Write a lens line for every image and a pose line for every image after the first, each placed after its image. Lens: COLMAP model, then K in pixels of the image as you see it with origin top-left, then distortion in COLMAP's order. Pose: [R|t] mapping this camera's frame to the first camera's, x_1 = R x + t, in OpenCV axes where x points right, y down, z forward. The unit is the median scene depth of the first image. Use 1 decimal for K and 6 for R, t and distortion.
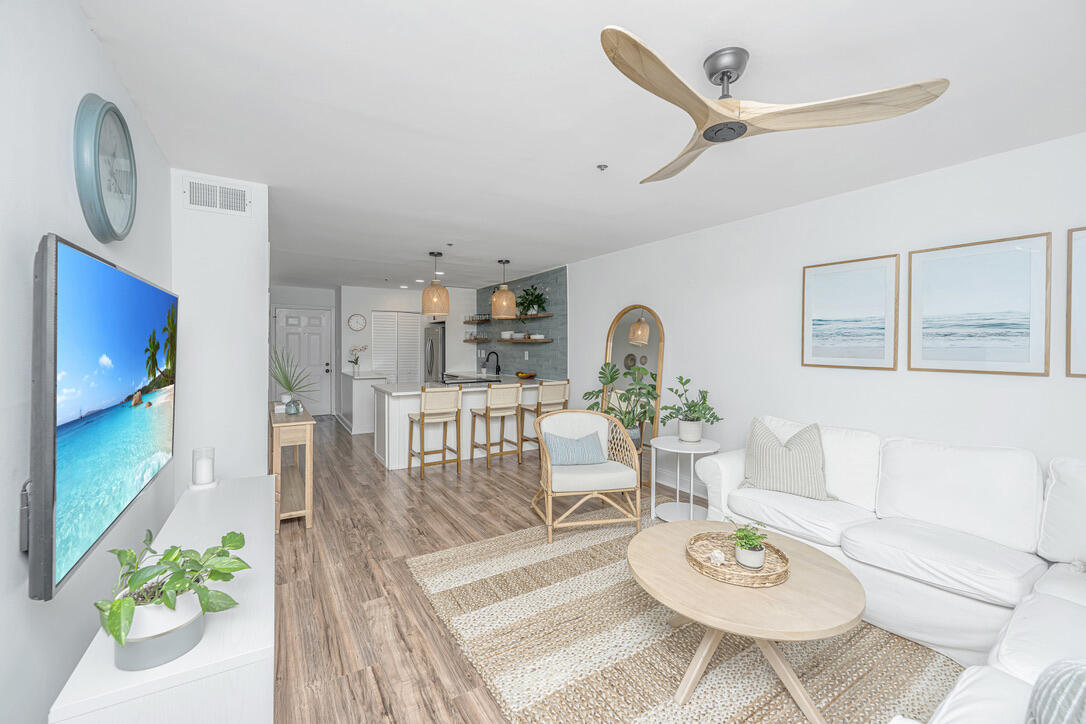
lens RADIAL K [[440.7, 0, 546.3], [0, 440.7, 353.1], [0, 0, 1]] dist [-0.000231, 0.000005]
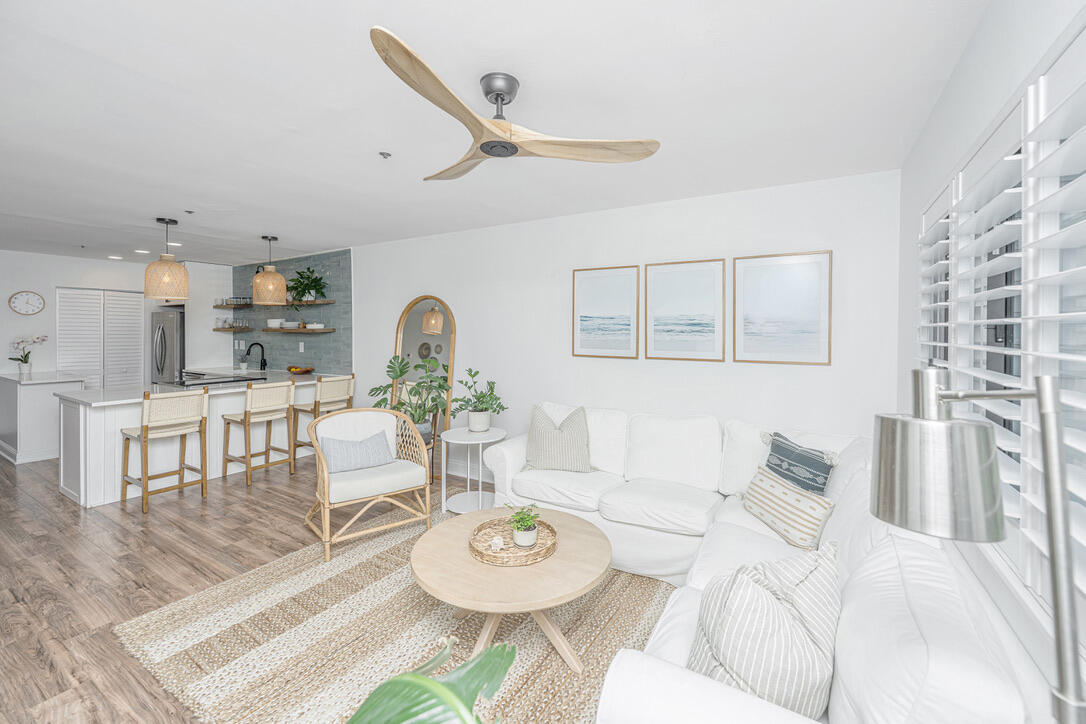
lens RADIAL K [[446.4, 0, 550.1], [0, 446.4, 335.8], [0, 0, 1]] dist [0.000075, 0.000232]
pose [[0.898030, -0.004899, 0.439907, 0.011441], [0.007775, 0.999959, -0.004737, -0.012809], [-0.439865, 0.007674, 0.898031, -0.011941]]
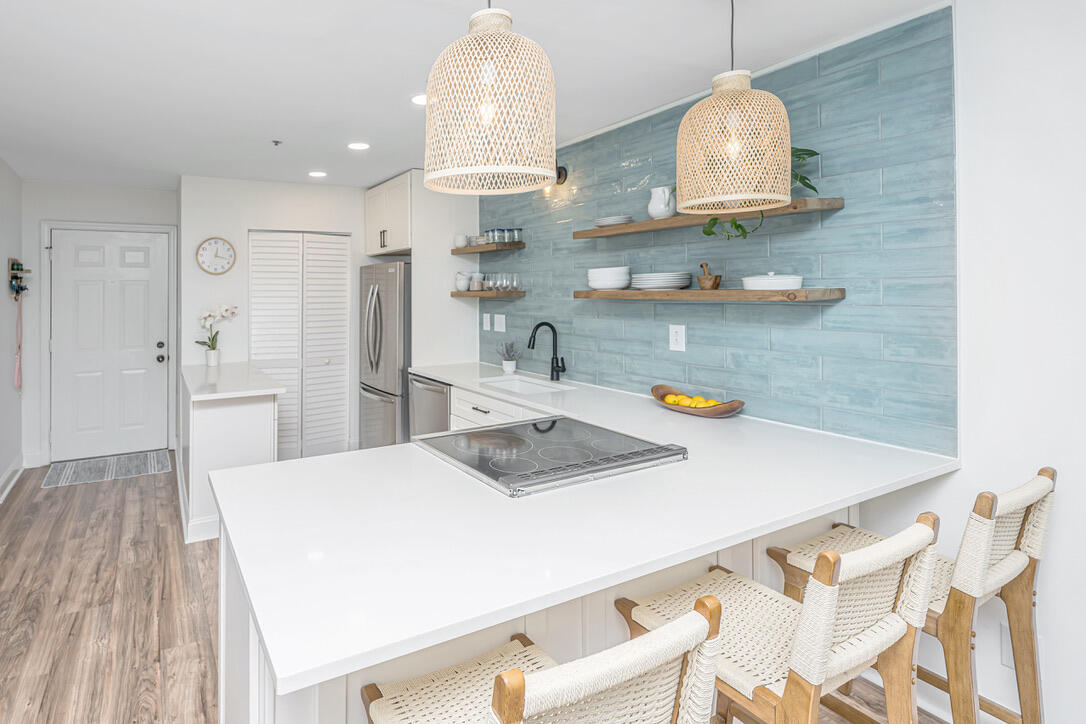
lens RADIAL K [[520.5, 0, 432.2], [0, 520.5, 290.5], [0, 0, 1]] dist [0.000499, 0.000084]
pose [[0.997309, -0.014306, -0.071898, -0.286342], [0.012967, 0.999734, -0.019066, -0.036175], [0.072151, 0.018083, 0.997230, 0.821918]]
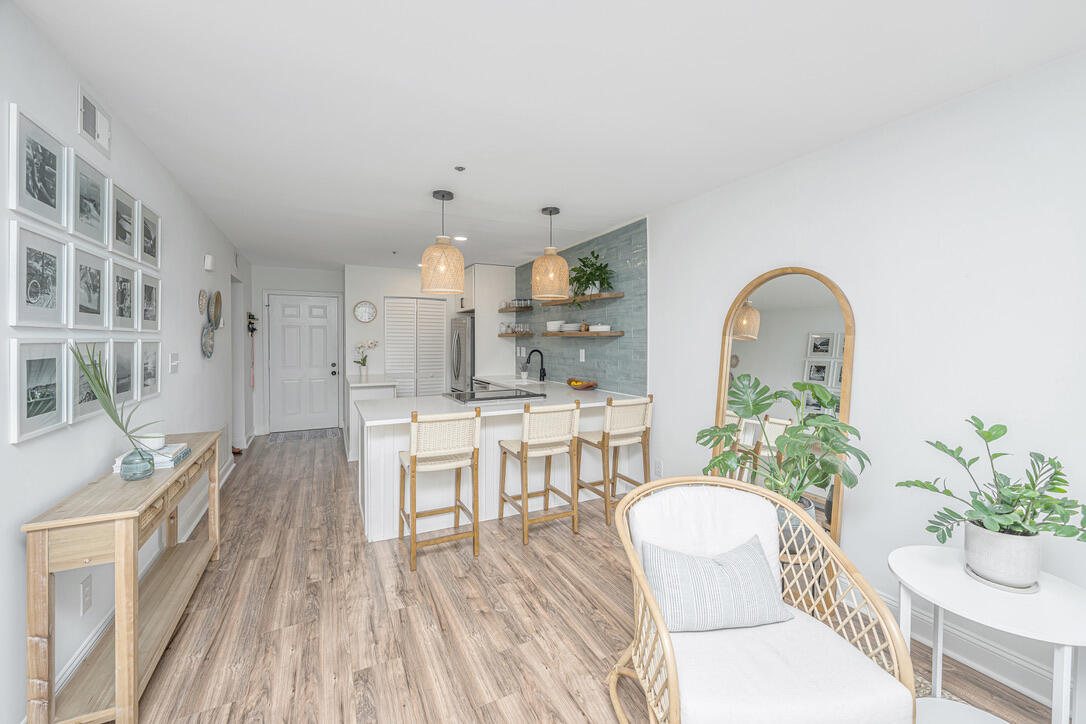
lens RADIAL K [[444.3, 0, 555.4], [0, 444.3, 356.5], [0, 0, 1]] dist [0.000283, -0.000010]
pose [[0.996174, -0.000465, -0.087387, -0.036922], [0.002286, 0.999782, 0.020735, -0.010632], [0.087359, -0.020856, 0.995959, 0.409108]]
